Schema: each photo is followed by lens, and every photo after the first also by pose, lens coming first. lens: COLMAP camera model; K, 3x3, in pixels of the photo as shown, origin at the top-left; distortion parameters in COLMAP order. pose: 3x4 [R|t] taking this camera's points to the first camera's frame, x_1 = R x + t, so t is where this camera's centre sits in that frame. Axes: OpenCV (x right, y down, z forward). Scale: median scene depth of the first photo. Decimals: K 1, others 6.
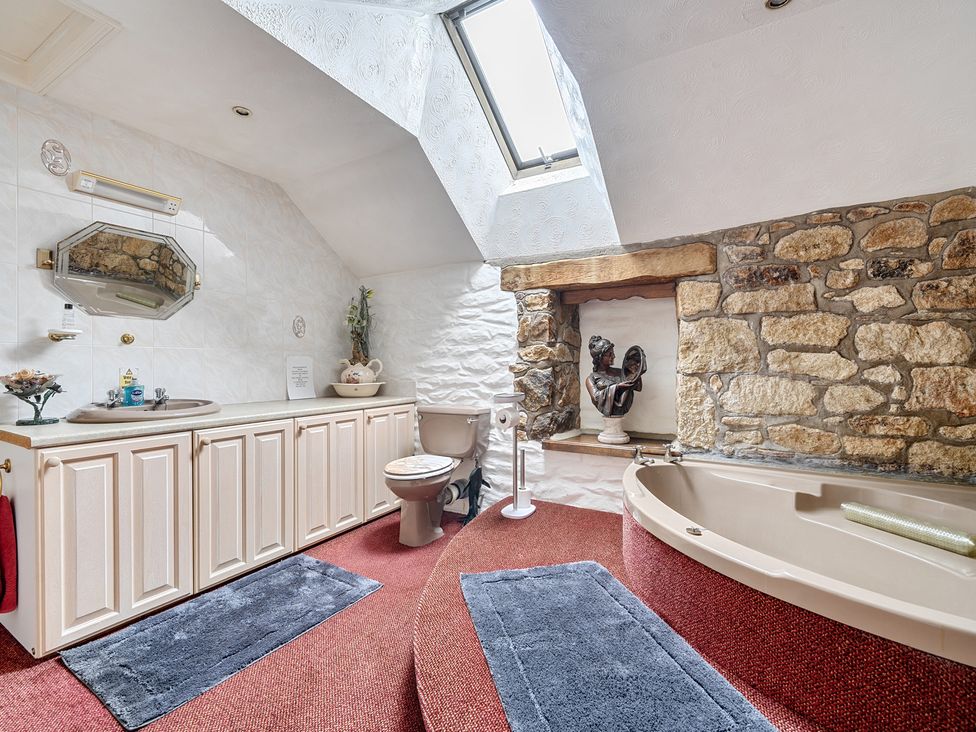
lens RADIAL K [[437.7, 0, 485.8], [0, 437.7, 370.6], [0, 0, 1]] dist [-0.005048, 0.000103]
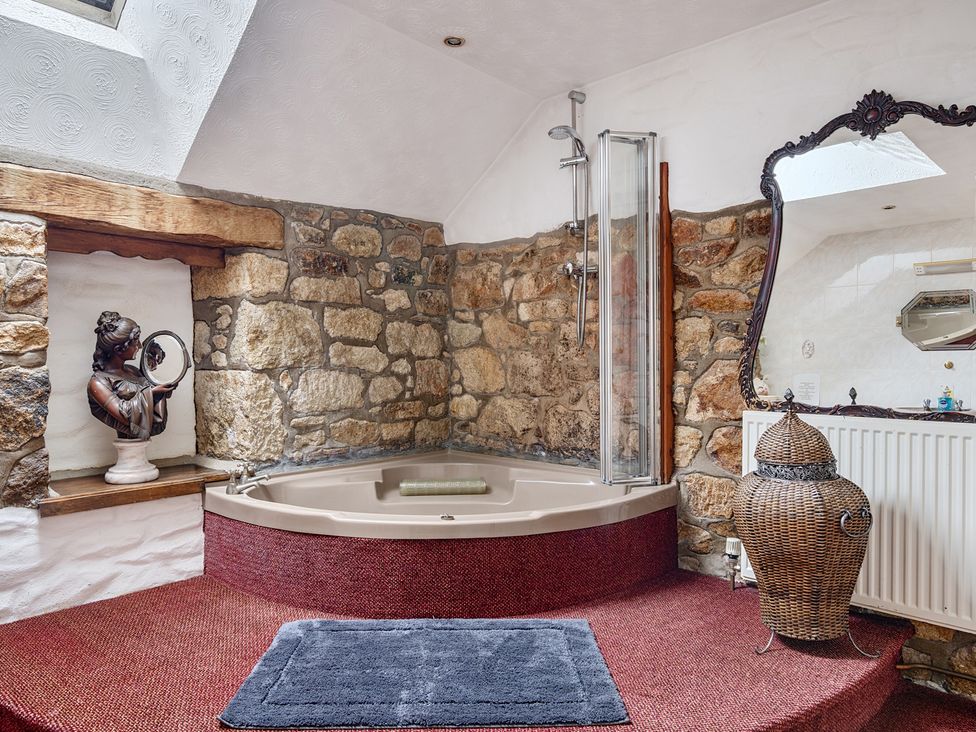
lens RADIAL K [[655.4, 0, 486.3], [0, 655.4, 362.7], [0, 0, 1]] dist [-0.001902, -0.000568]
pose [[0.212979, -0.007905, 0.977025, -0.662606], [0.016734, 0.999850, 0.004442, -0.004424], [-0.976913, 0.015403, 0.213079, 0.368574]]
